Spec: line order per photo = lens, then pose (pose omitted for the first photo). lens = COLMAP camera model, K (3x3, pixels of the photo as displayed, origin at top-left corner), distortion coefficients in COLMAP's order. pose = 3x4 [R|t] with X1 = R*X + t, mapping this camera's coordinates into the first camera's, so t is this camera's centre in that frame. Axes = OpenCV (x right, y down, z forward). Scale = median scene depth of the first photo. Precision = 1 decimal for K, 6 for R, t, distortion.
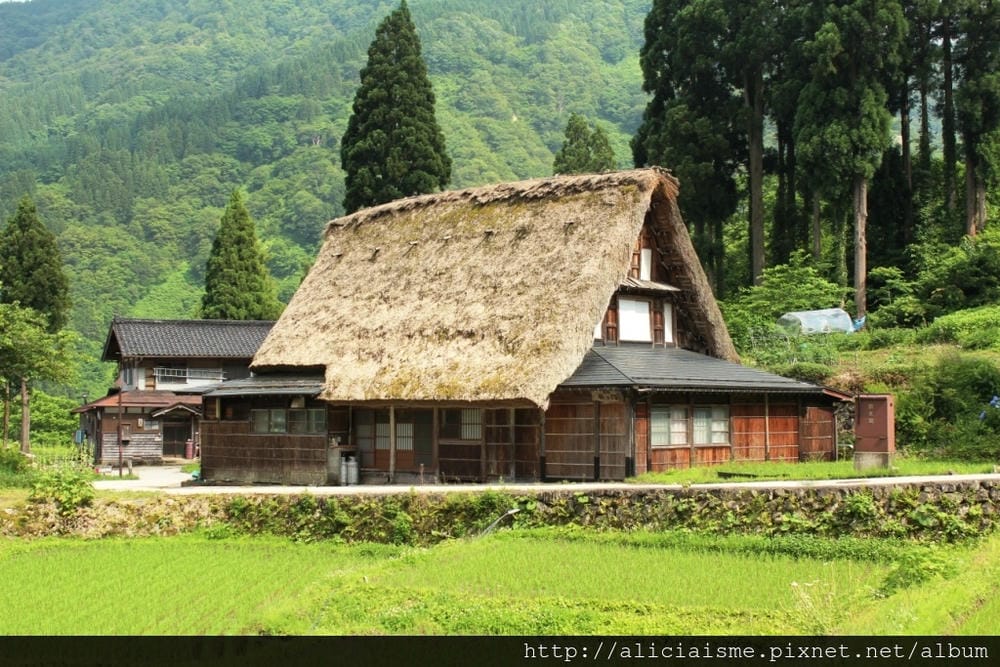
lens RADIAL K [[1429.5, 0, 479.8], [0, 1429.5, 333.1], [0, 0, 1]] dist [-0.043841, 0.025495]
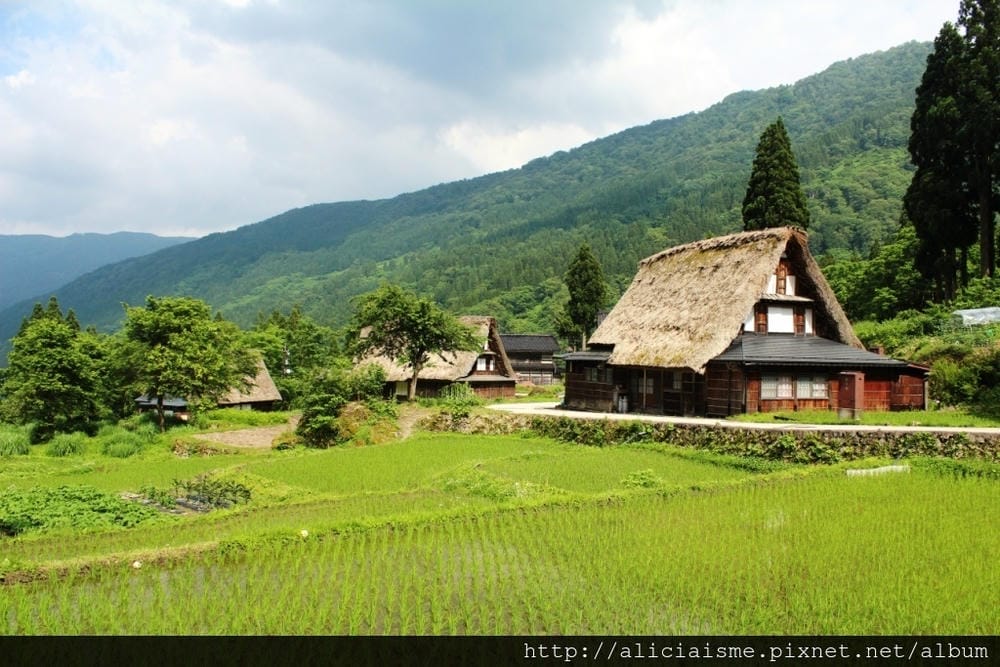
lens RADIAL K [[842.9, 0, 495.9], [0, 842.9, 338.1], [0, 0, 1]] dist [-0.187692, 0.190885]
pose [[0.881511, 0.009582, -0.472066, 0.264664], [0.004995, 0.999549, 0.029617, -0.017426], [0.472137, -0.028466, 0.881066, 0.010867]]
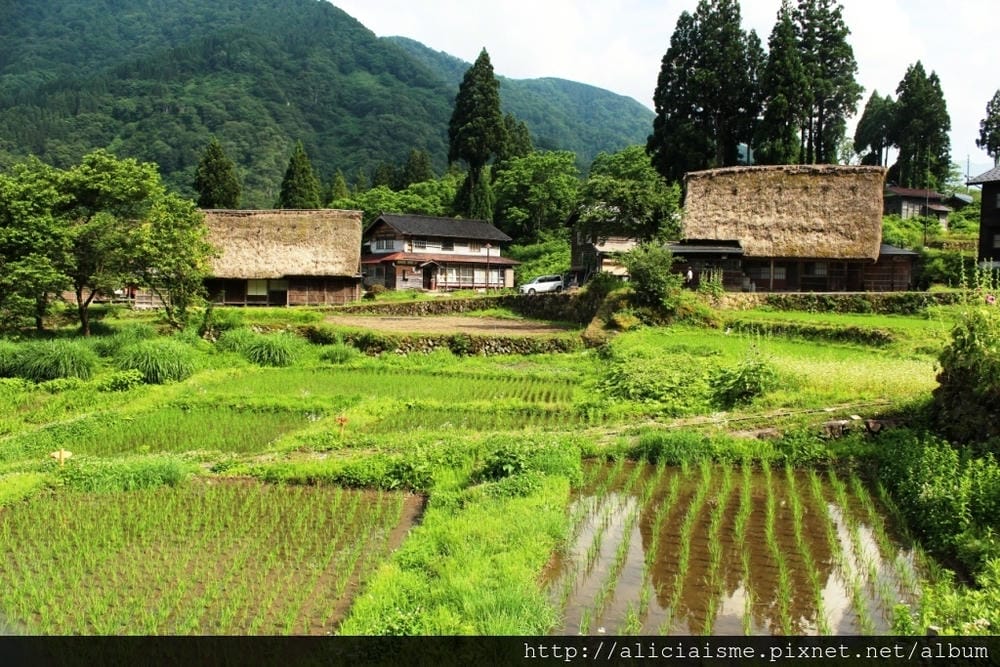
lens RADIAL K [[842.9, 0, 495.9], [0, 842.9, 338.1], [0, 0, 1]] dist [-0.187692, 0.190885]
pose [[0.953102, 0.004791, 0.302612, -0.898535], [-0.040812, 0.992777, 0.112823, 0.045469], [-0.299886, -0.119882, 0.946413, -0.144400]]
